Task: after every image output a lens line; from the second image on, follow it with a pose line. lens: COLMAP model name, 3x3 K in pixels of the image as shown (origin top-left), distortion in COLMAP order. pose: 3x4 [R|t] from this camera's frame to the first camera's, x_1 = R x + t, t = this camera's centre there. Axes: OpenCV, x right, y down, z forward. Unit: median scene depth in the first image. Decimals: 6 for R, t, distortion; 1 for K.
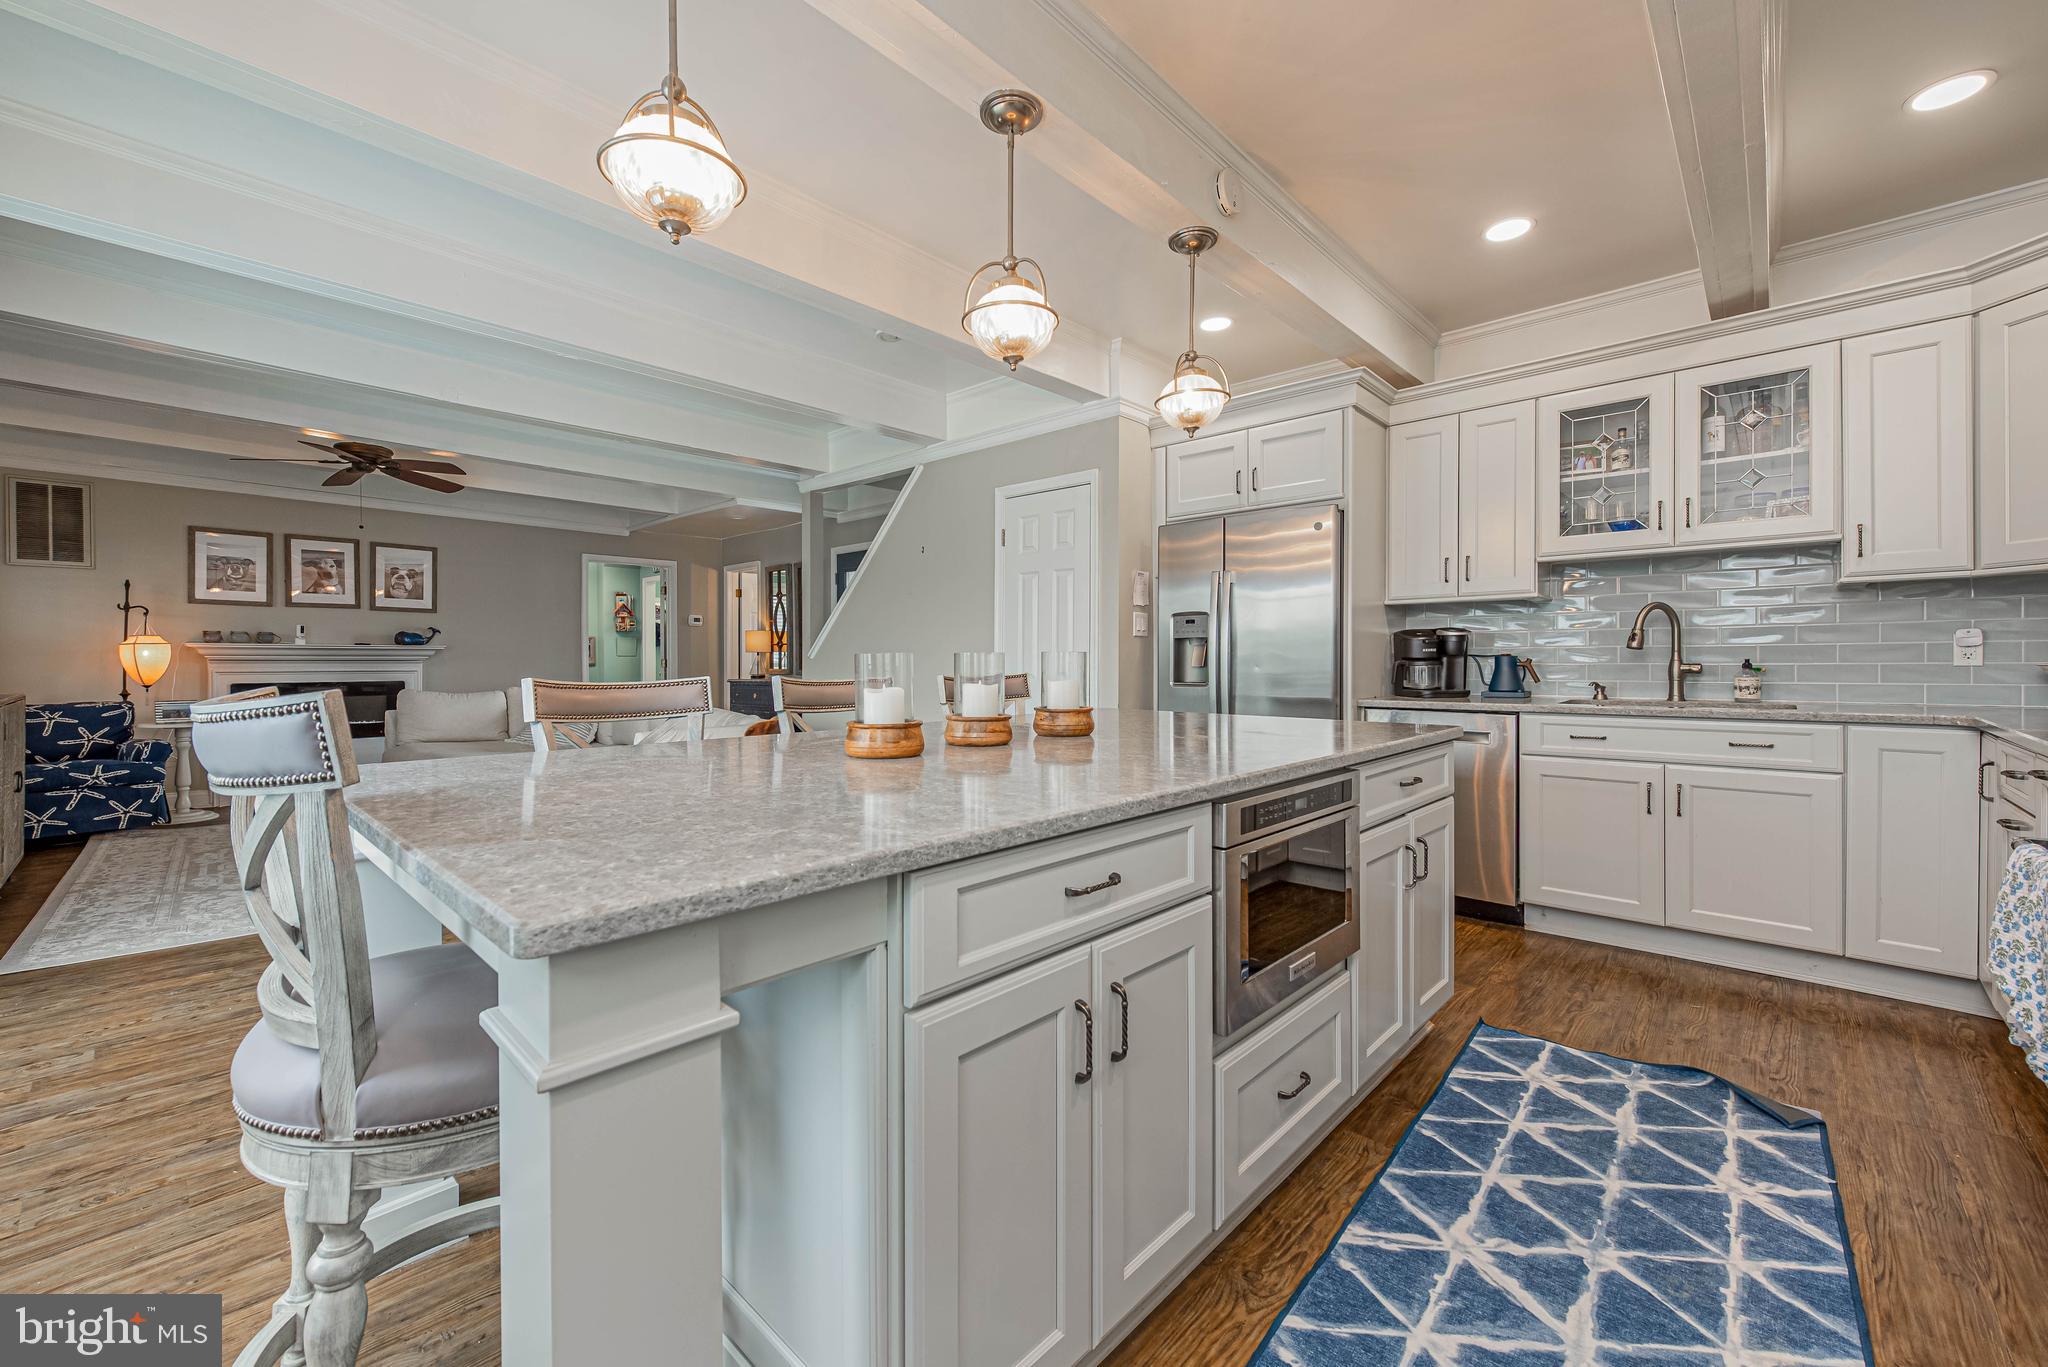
lens RADIAL K [[819.3, 0, 1040.3], [0, 819.3, 661.5], [0, 0, 1]] dist [0.010356, -0.001542]
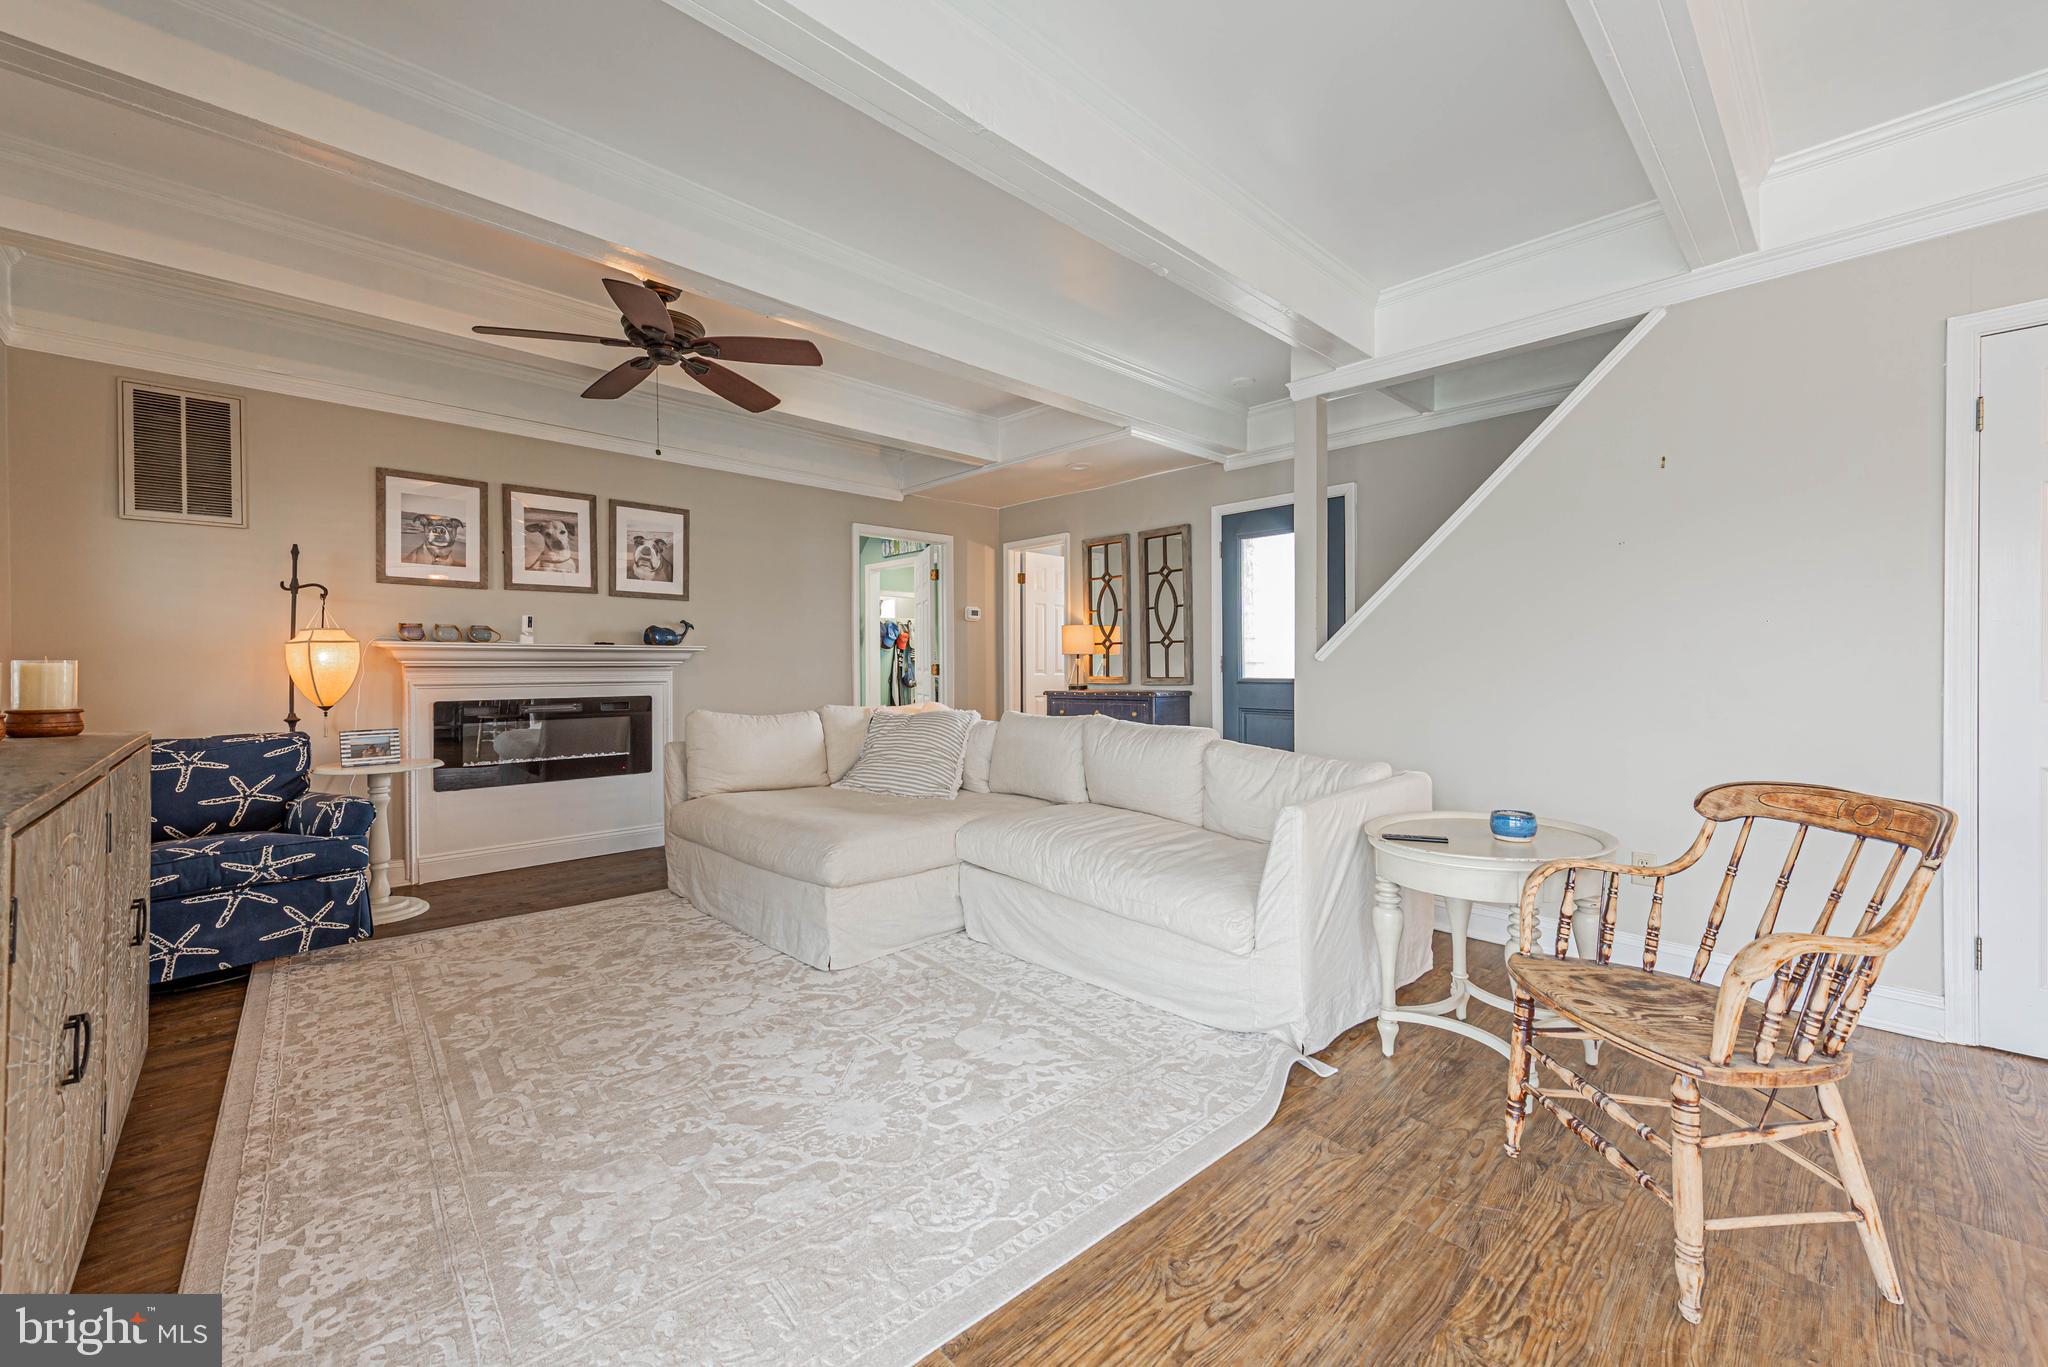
lens RADIAL K [[819.3, 0, 1068.0], [0, 819.3, 666.0], [0, 0, 1]] dist [0.010356, -0.001542]
pose [[0.998970, -0.003613, -0.045227, -0.484593], [0.003597, 0.999993, -0.000442, -0.000557], [0.045228, 0.000279, 0.998977, 0.392736]]
